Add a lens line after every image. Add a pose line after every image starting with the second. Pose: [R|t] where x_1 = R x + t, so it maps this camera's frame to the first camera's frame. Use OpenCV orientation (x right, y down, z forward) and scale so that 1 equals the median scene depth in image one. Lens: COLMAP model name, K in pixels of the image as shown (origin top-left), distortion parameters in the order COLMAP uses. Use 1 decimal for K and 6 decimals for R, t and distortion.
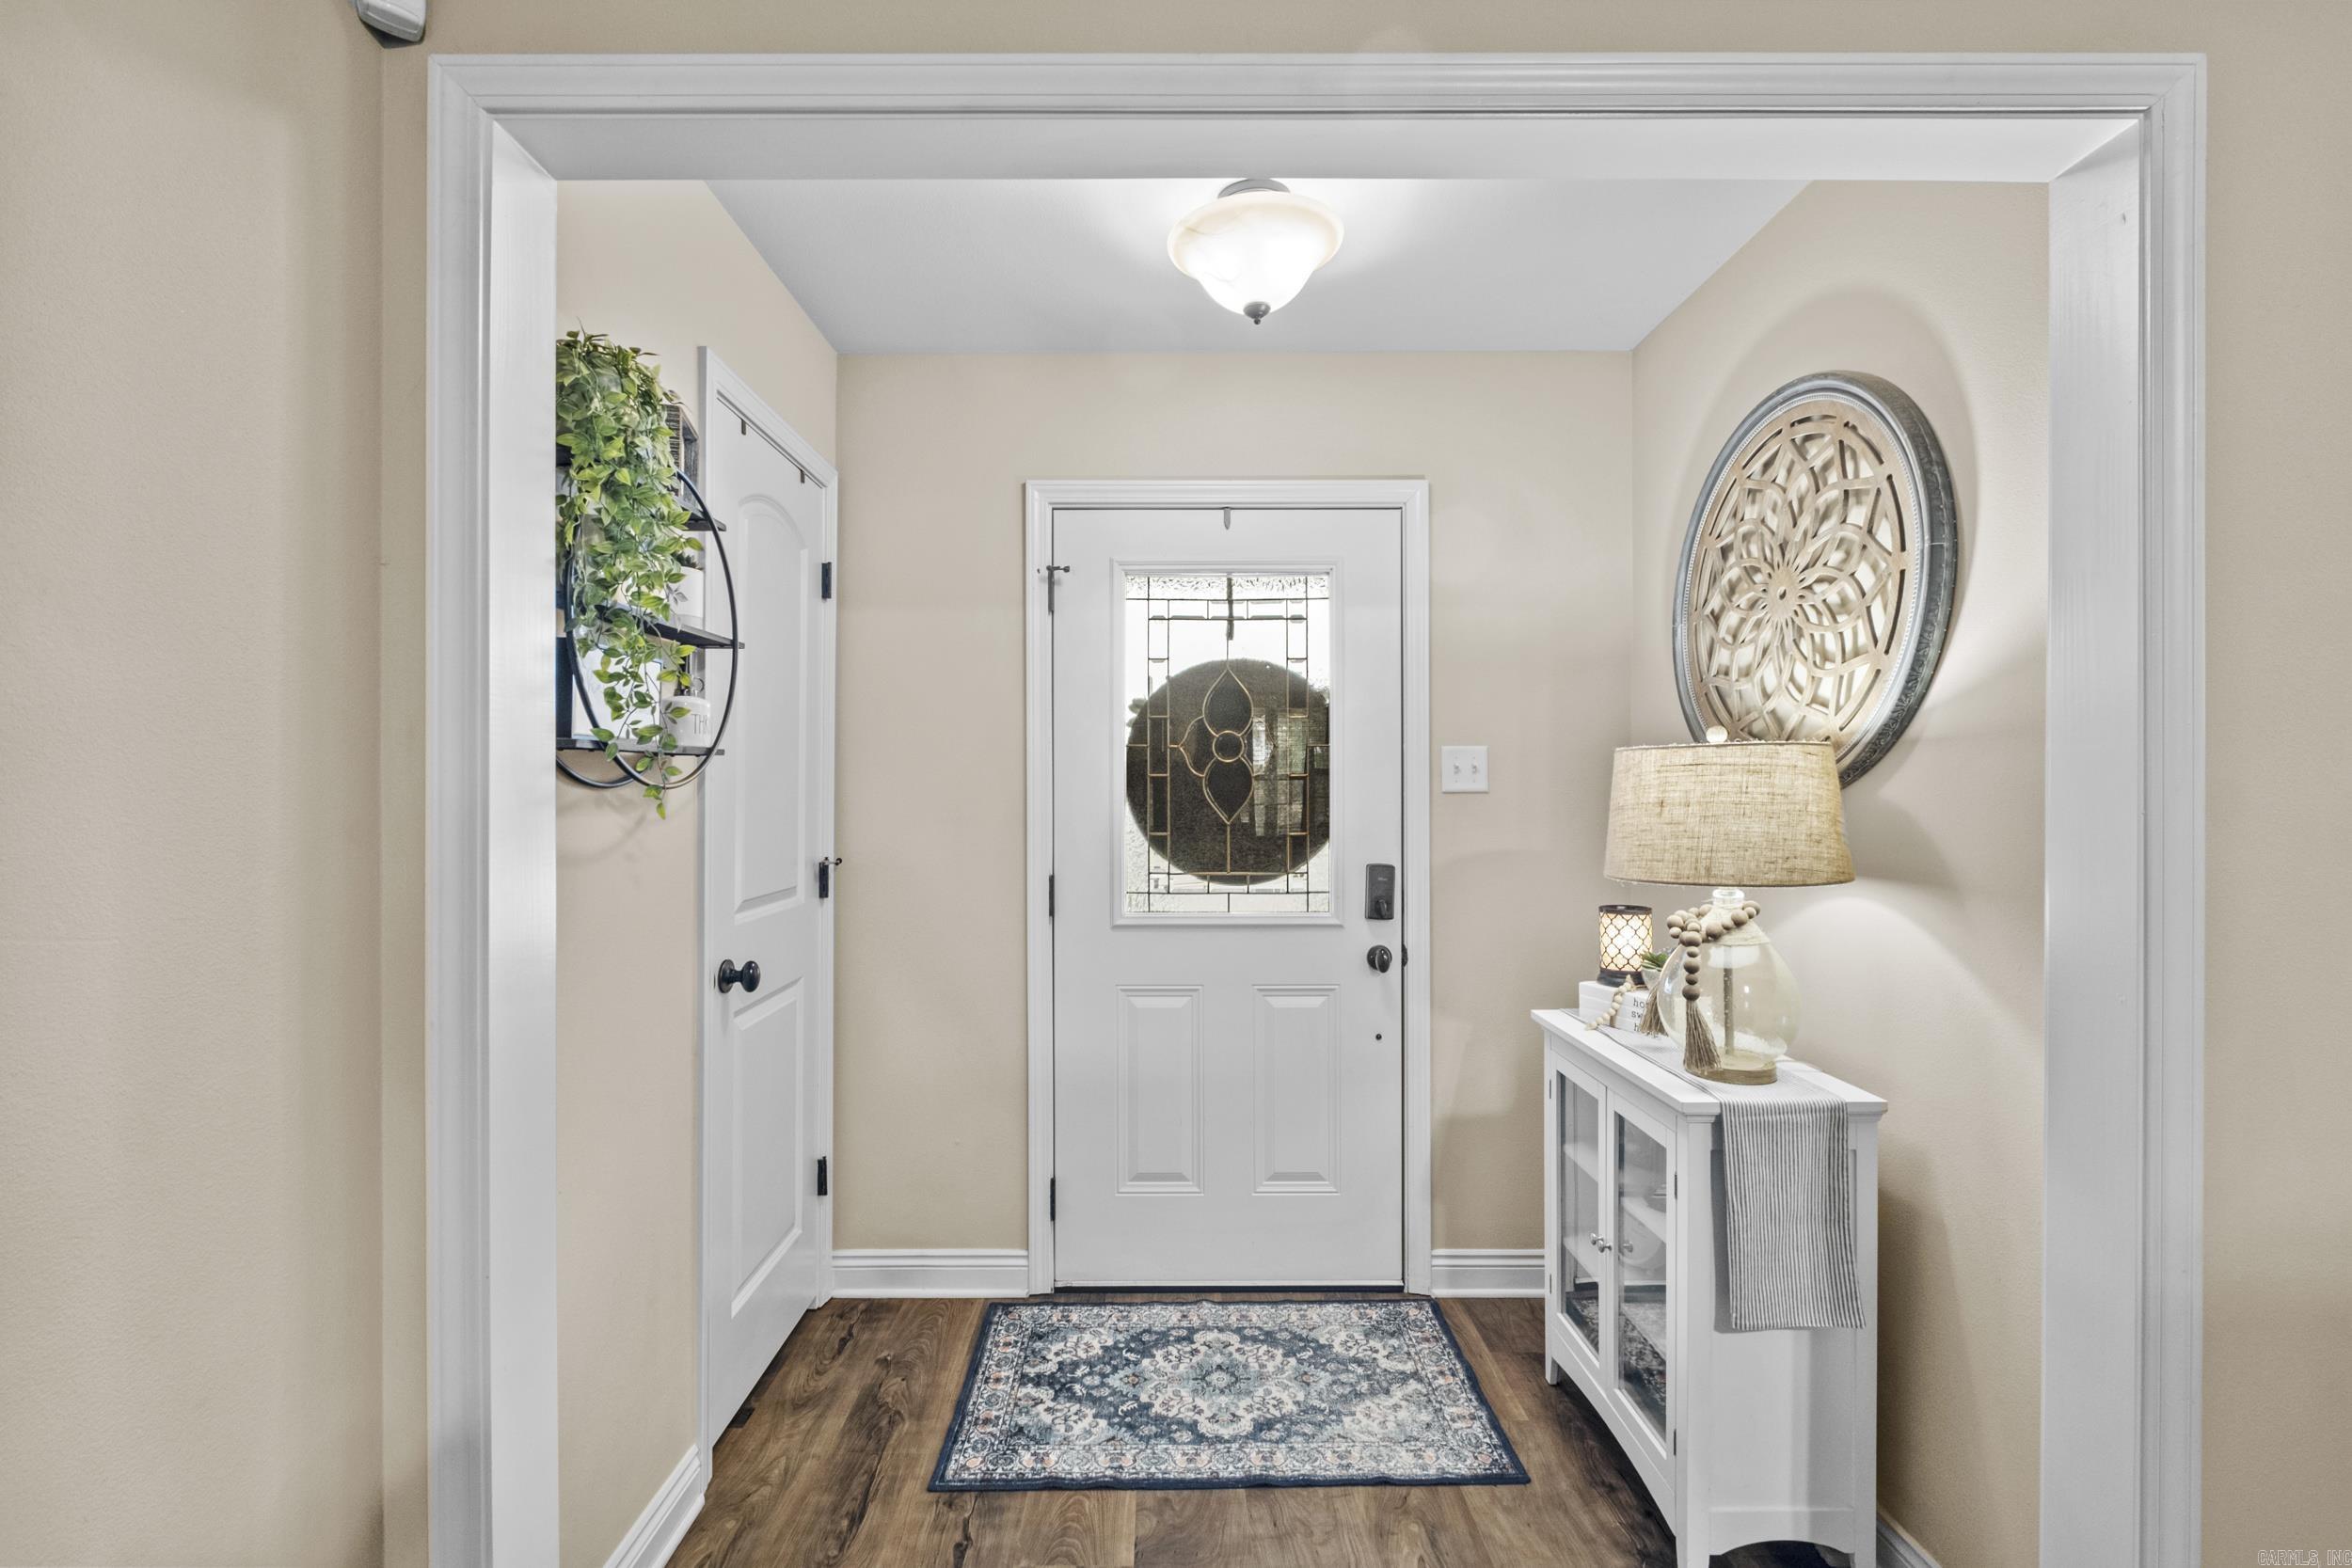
lens RADIAL K [[1022.4, 0, 1159.6], [0, 1022.4, 790.8], [0, 0, 1]] dist [-0.004009, 0.000180]
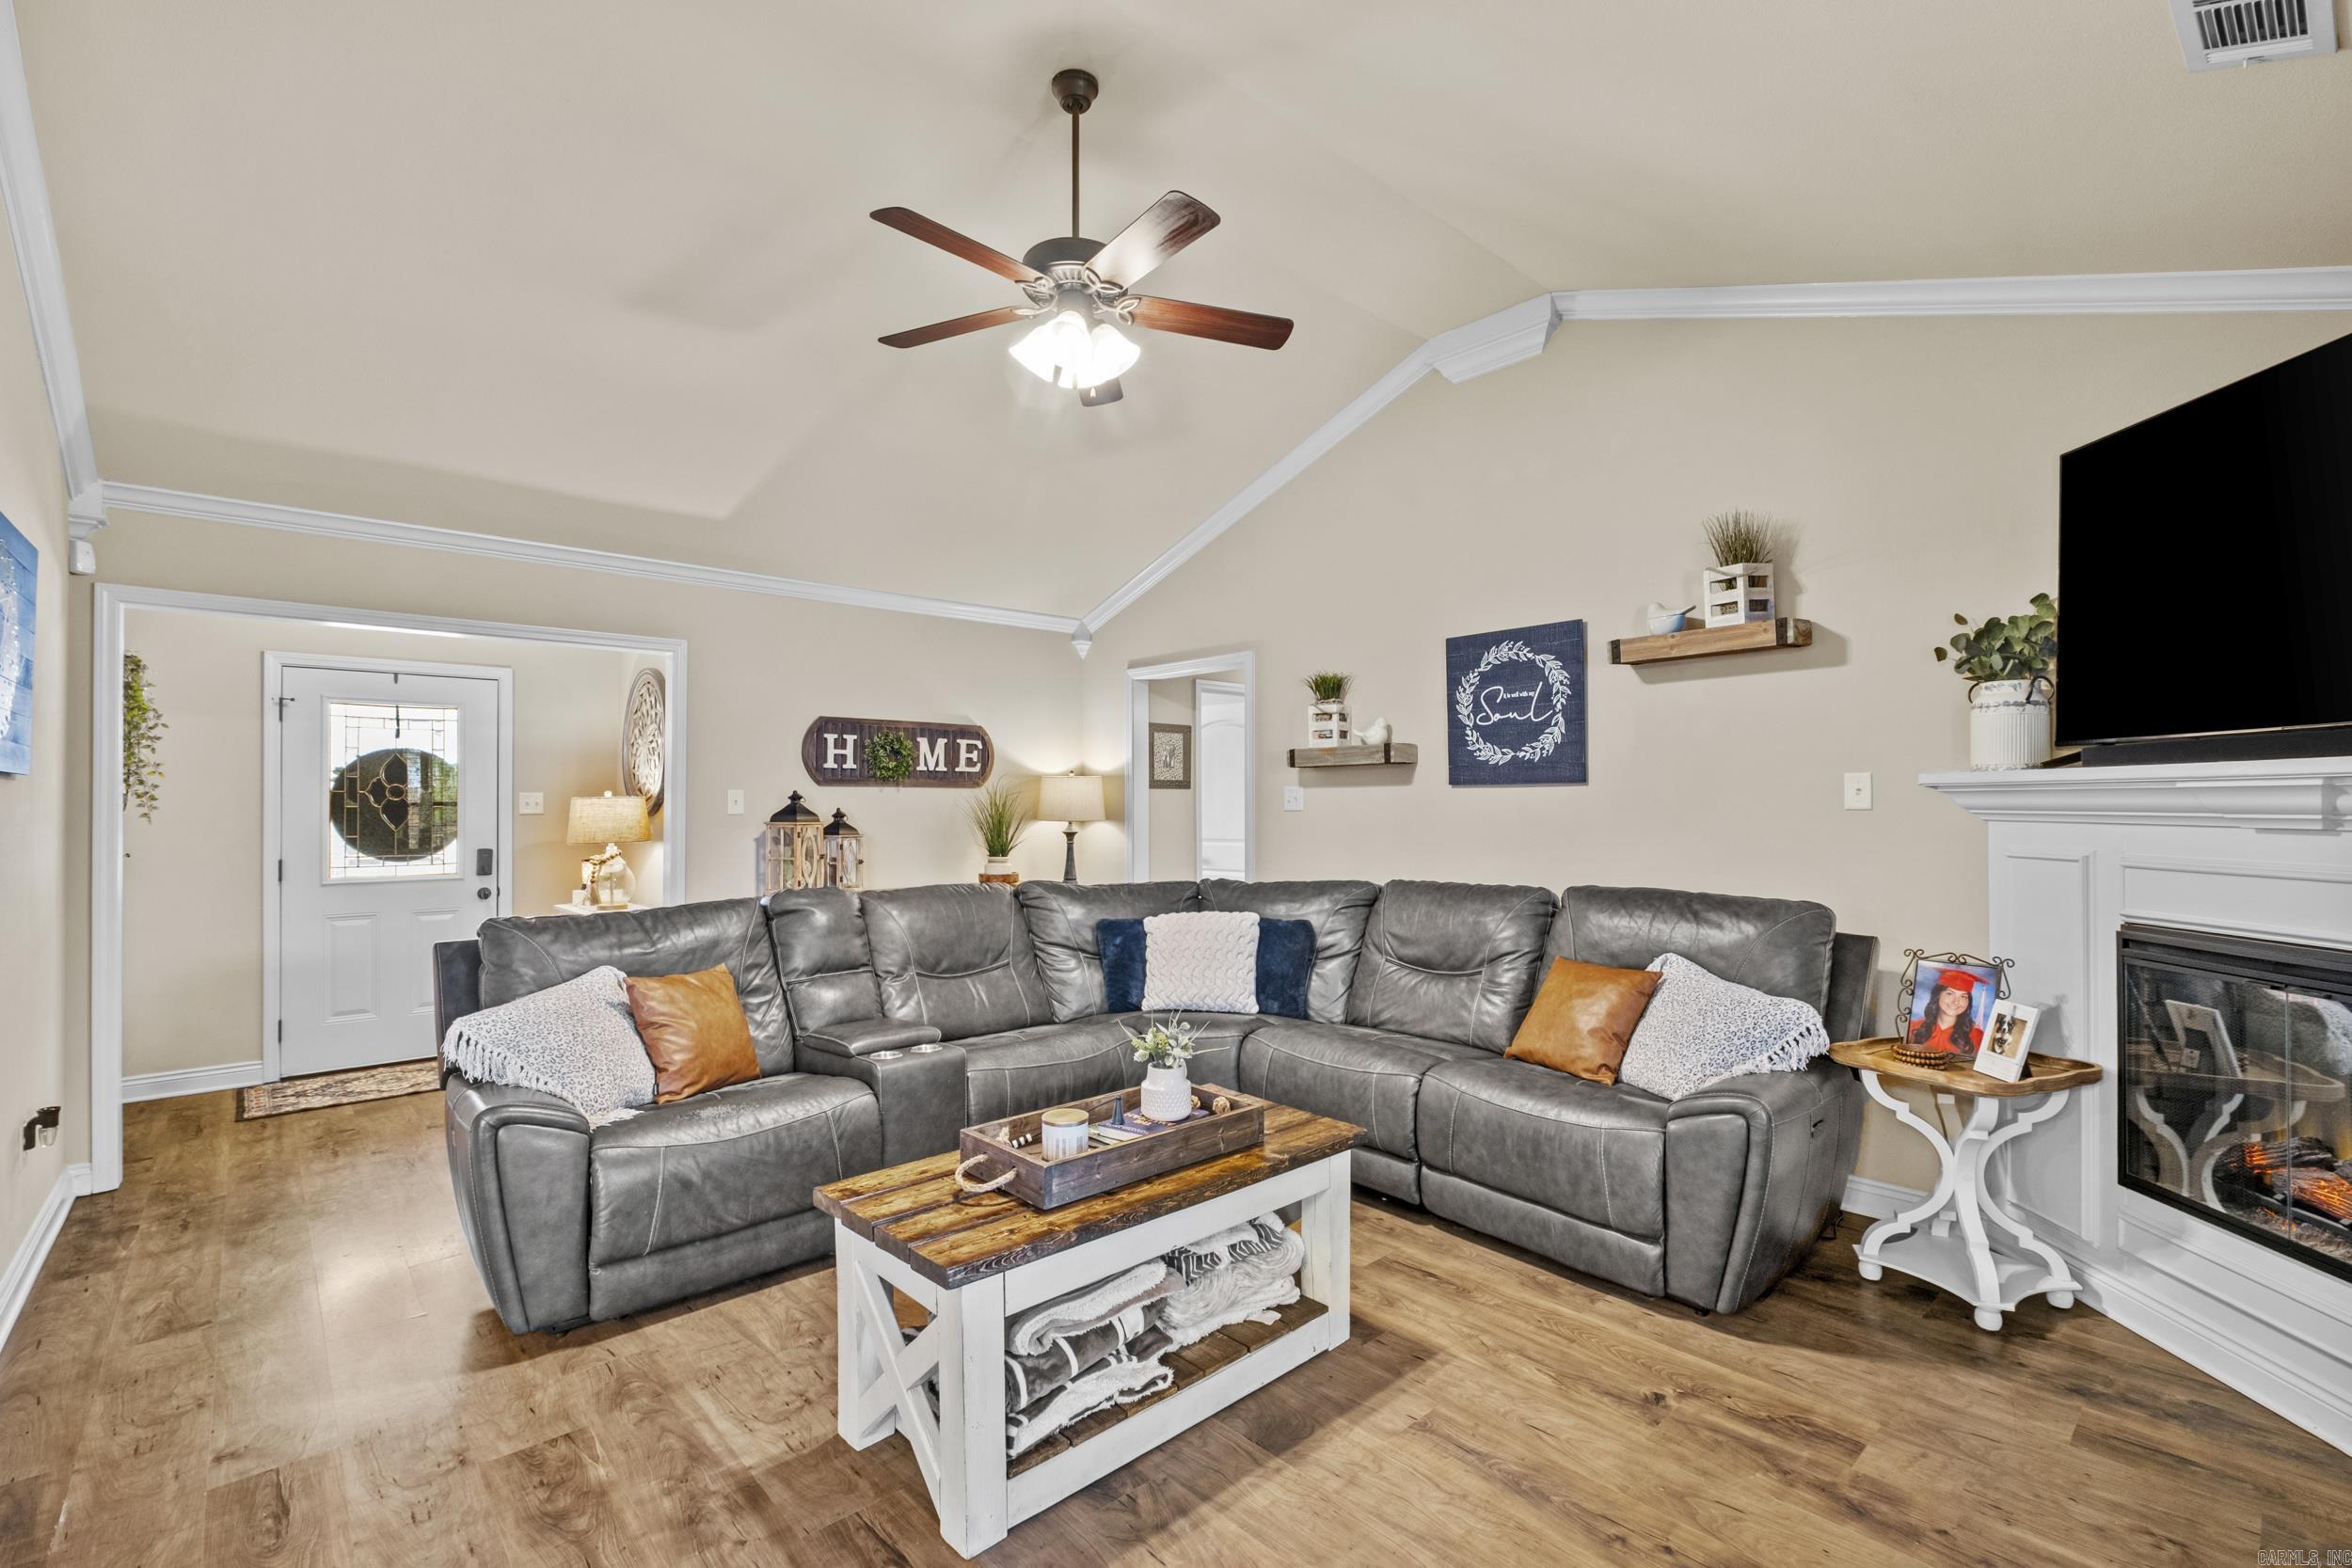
lens RADIAL K [[1022.4, 0, 1159.6], [0, 1022.4, 790.8], [0, 0, 1]] dist [-0.004009, 0.000180]
pose [[0.735373, 0.008050, 0.677615, -0.187167], [0.005178, 0.999834, -0.017497, -0.003144], [-0.677643, 0.016376, 0.735209, -1.485245]]
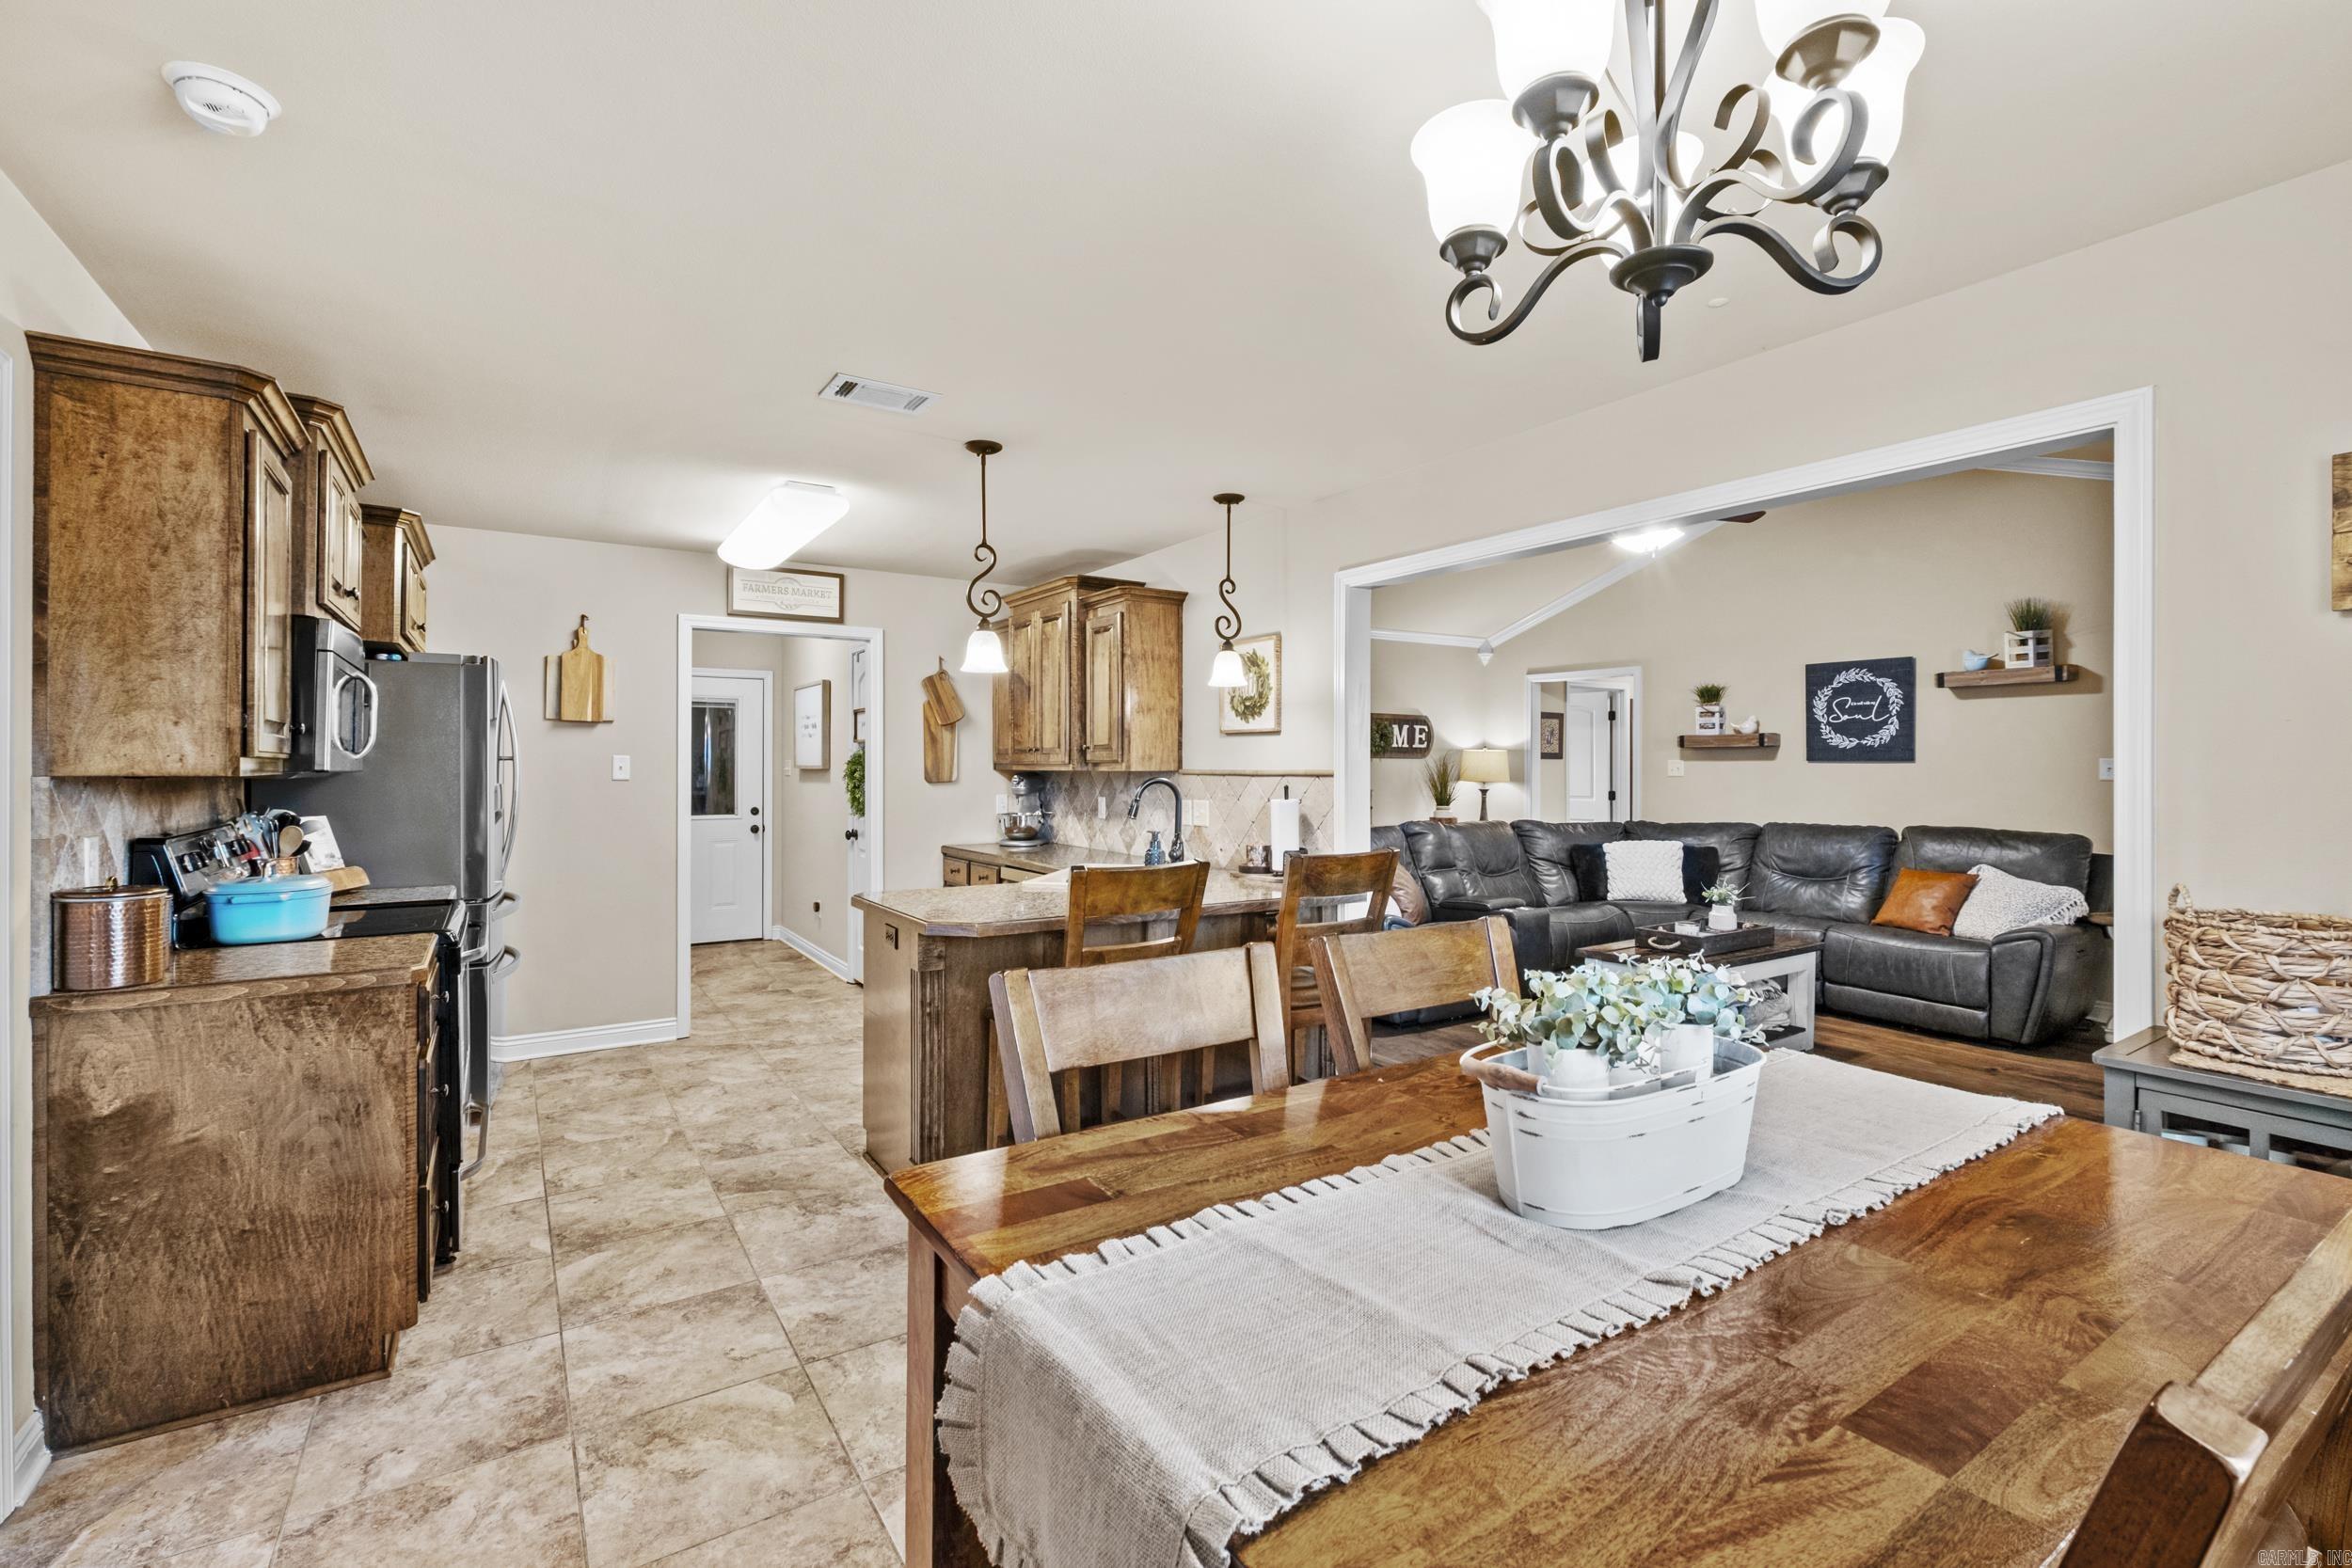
lens RADIAL K [[1015.4, 0, 1144.9], [0, 1015.4, 763.6], [0, 0, 1]] dist [-0.013356, -0.000356]
pose [[0.836379, 0.003775, 0.548138, -1.463372], [-0.001911, 0.999990, -0.003971, -0.019812], [-0.548148, 0.002274, 0.836378, -1.775983]]
